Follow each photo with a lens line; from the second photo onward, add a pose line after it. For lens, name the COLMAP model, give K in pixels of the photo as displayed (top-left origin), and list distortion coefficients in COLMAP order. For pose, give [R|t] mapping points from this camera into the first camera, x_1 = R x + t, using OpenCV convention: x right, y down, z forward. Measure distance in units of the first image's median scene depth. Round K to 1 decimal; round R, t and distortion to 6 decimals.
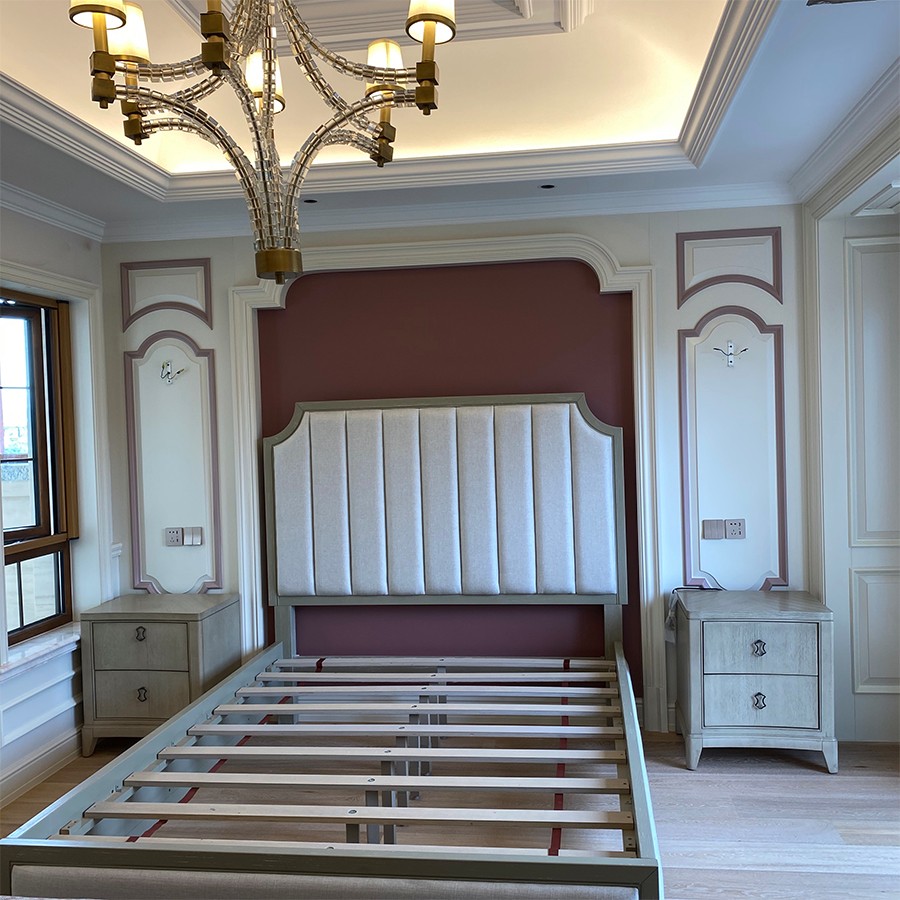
lens RADIAL K [[919.9, 0, 453.9], [0, 919.9, 450.8], [0, 0, 1]] dist [0.033130, 0.000000]
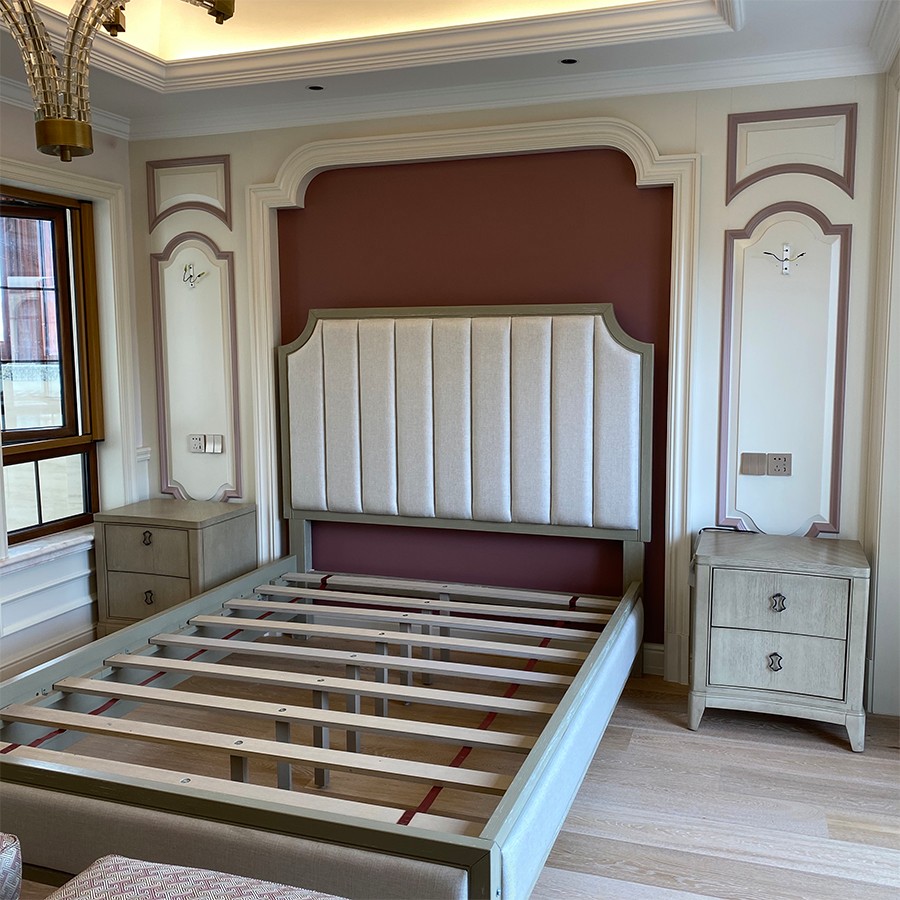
lens RADIAL K [[919.9, 0, 450.0], [0, 919.9, 446.7], [0, 0, 1]] dist [0.033130, 0.000000]
pose [[0.978956, 0.047244, -0.198528, 0.172273], [-0.029555, 0.995399, 0.091139, -0.002151], [0.201921, -0.083354, 0.975848, 0.092396]]
